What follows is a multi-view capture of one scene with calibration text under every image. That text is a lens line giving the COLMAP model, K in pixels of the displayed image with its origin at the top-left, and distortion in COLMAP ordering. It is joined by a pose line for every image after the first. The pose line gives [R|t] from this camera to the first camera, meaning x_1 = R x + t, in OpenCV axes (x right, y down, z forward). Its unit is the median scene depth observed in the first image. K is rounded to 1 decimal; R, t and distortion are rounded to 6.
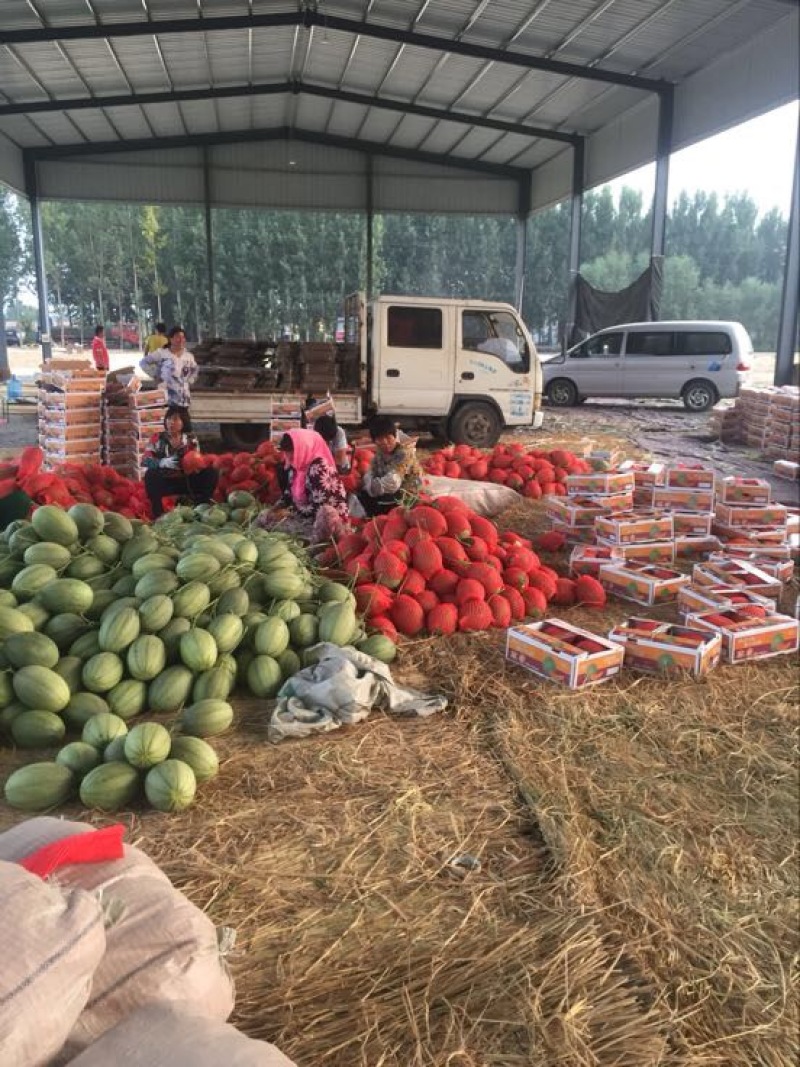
lens RADIAL K [[901.2, 0, 405.0], [0, 901.2, 538.3], [0, 0, 1]] dist [0.064803, -0.105312]
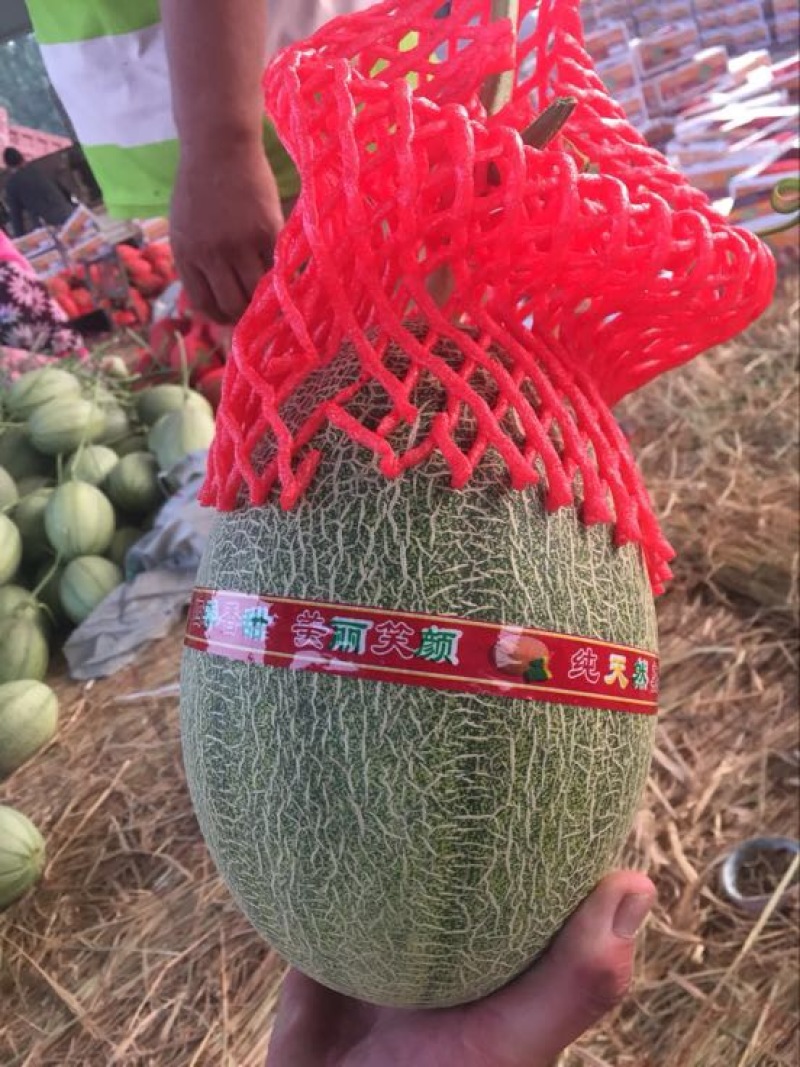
lens RADIAL K [[901.2, 0, 393.9], [0, 901.2, 538.1], [0, 0, 1]] dist [0.064803, -0.105312]
pose [[0.902121, -0.428611, 0.049704, -0.010254], [0.409590, 0.886873, 0.213757, 0.054520], [-0.135700, -0.172477, 0.975622, 0.313143]]
